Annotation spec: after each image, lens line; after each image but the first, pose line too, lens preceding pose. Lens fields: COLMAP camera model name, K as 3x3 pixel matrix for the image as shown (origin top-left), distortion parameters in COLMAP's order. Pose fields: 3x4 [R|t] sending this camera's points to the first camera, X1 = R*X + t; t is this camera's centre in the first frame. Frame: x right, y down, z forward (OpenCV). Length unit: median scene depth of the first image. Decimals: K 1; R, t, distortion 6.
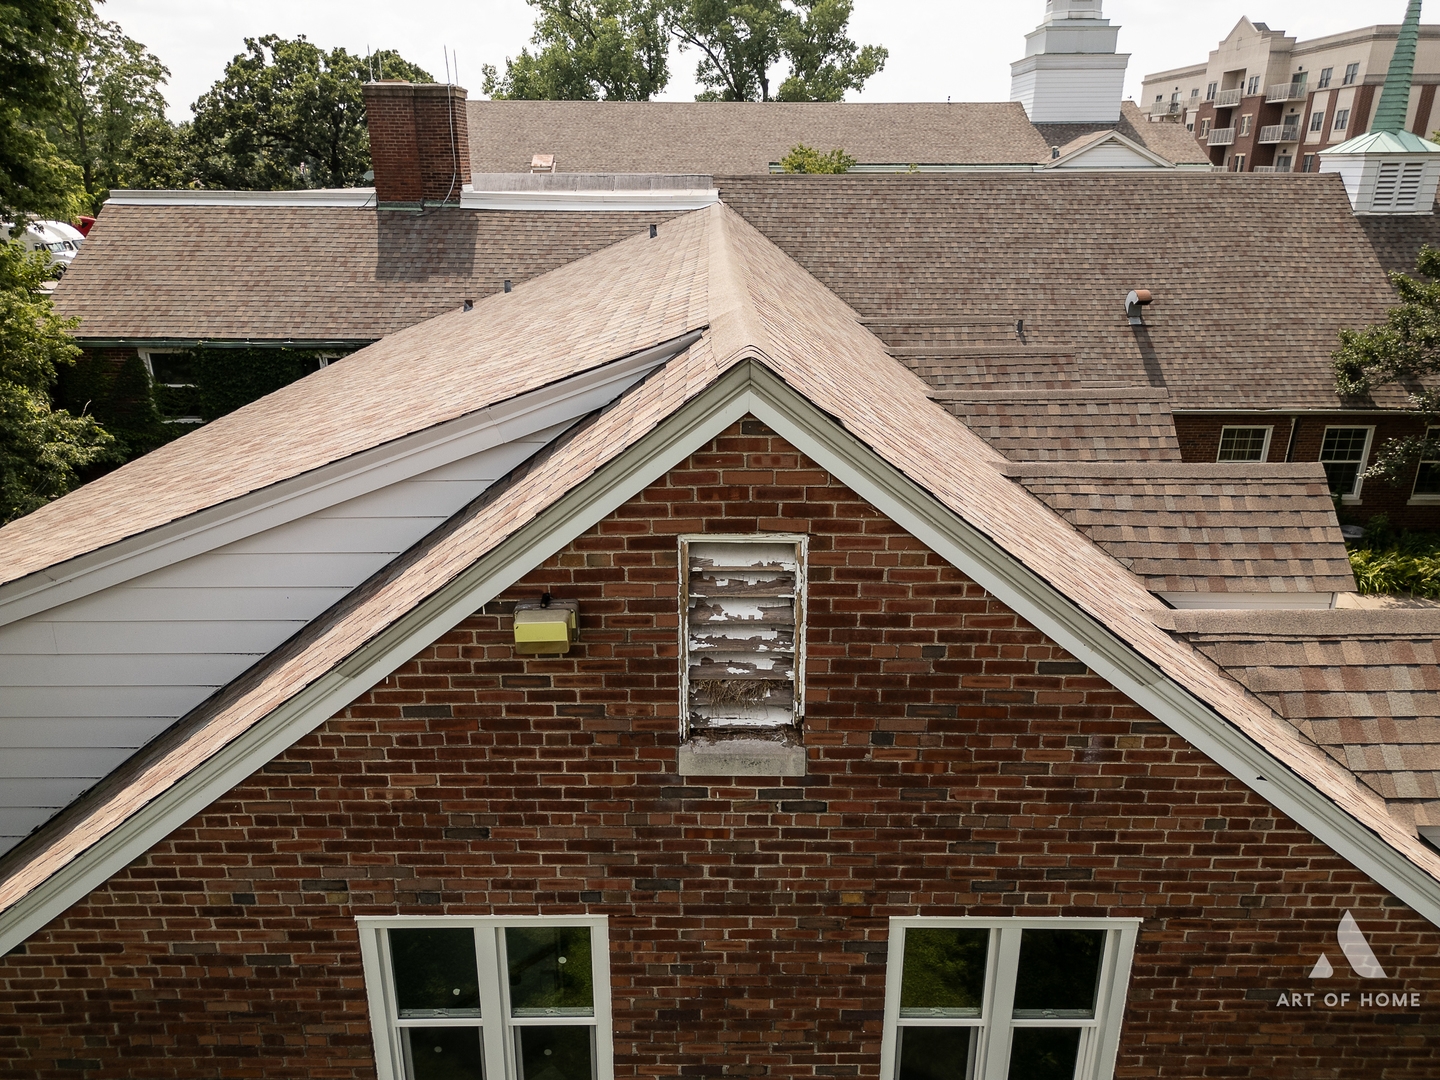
lens RADIAL K [[1009.4, 0, 720.0], [0, 1009.4, 540.0], [0, 0, 1]] dist [0.079223, -0.074730]
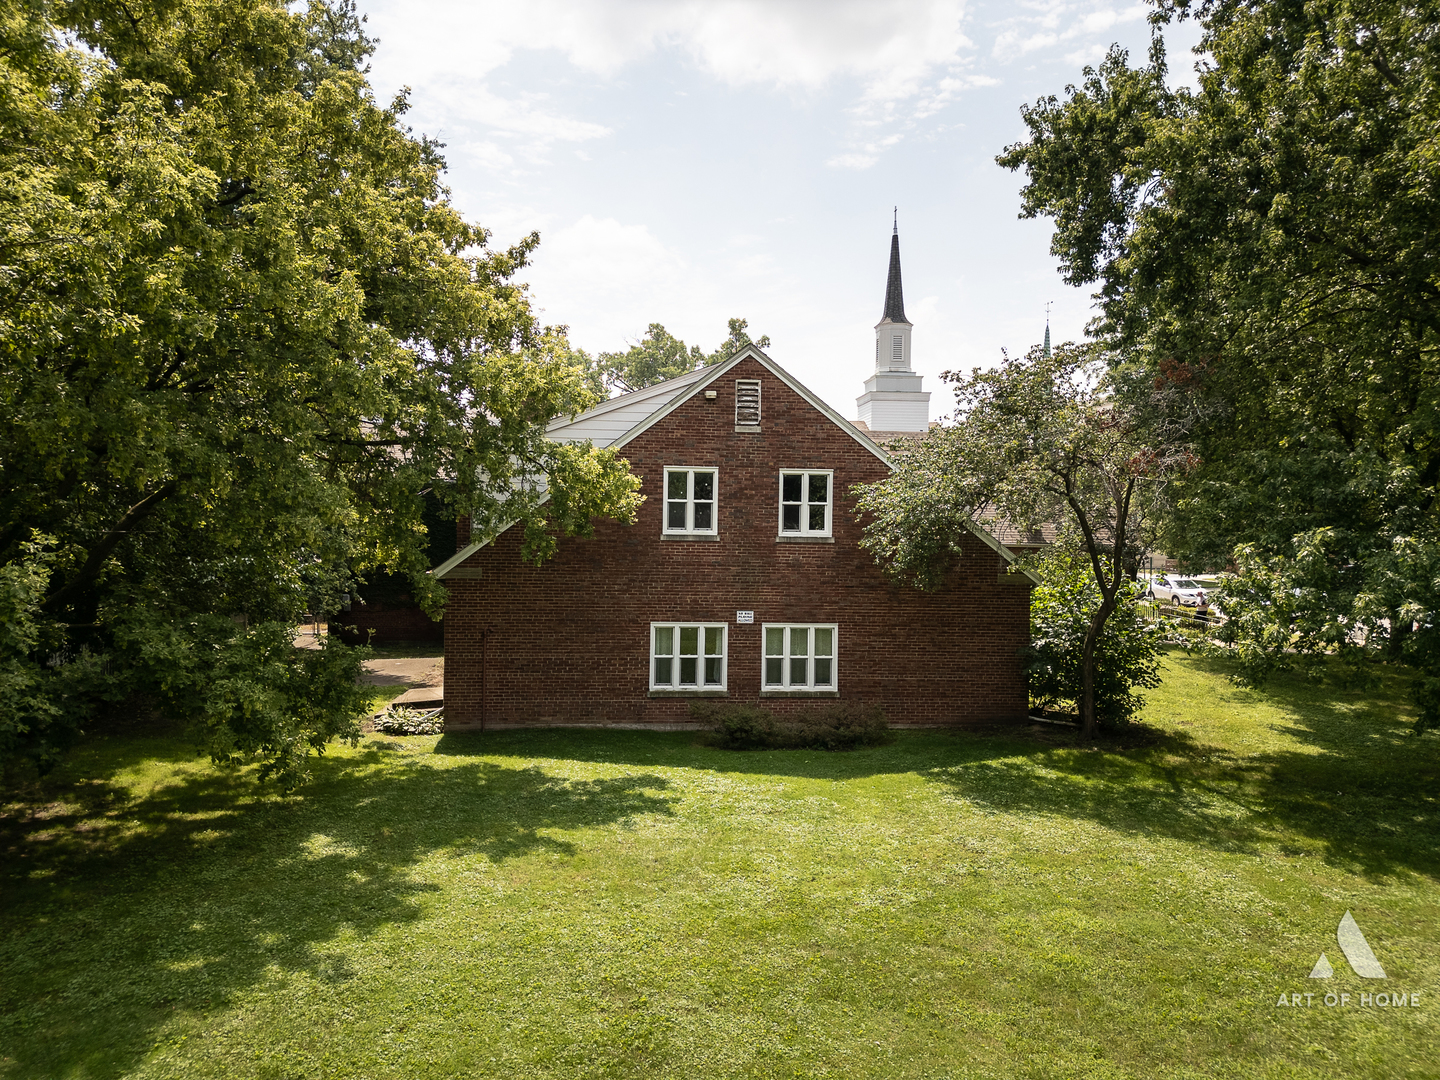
lens RADIAL K [[1017.9, 0, 720.0], [0, 1017.9, 540.0], [0, 0, 1]] dist [0.290103, -0.076589]
pose [[0.995467, 0.010882, 0.094486, -0.545823], [0.021011, 0.943730, -0.330049, 2.242192], [-0.092761, 0.330538, 0.939223, -3.274023]]
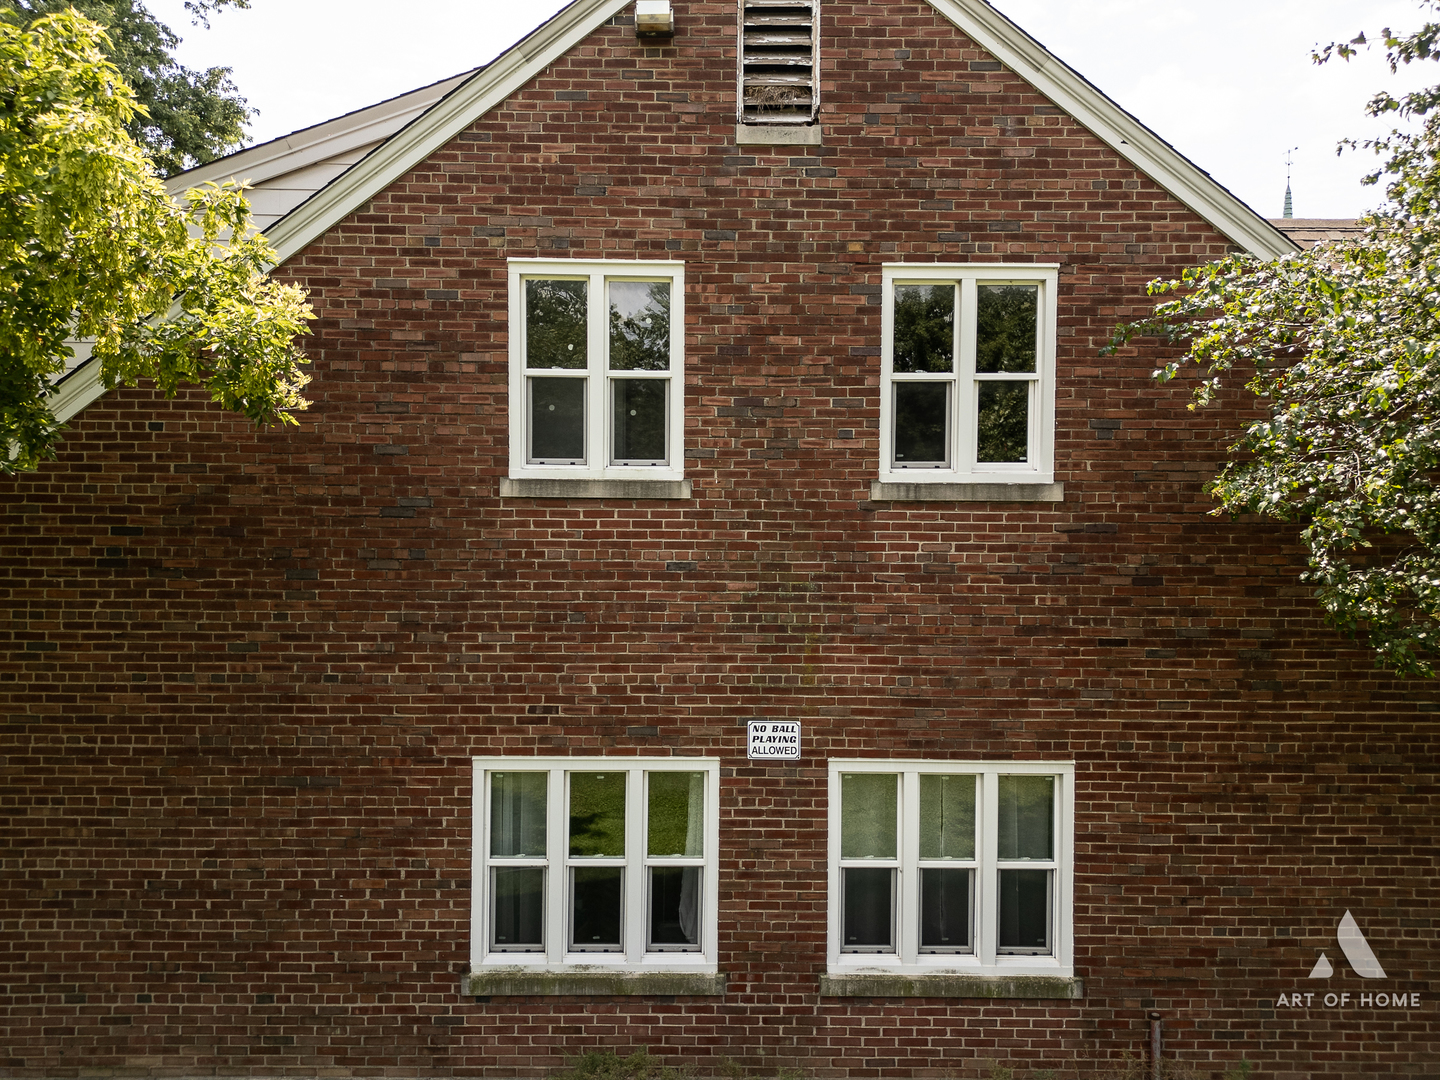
lens RADIAL K [[1009.4, 0, 720.0], [0, 1009.4, 540.0], [0, 0, 1]] dist [0.079223, -0.074730]
pose [[0.999968, 0.003723, 0.007034, -0.070503], [-0.001282, 0.947637, -0.319348, 1.219395], [-0.007855, 0.319328, 0.947612, -0.225926]]
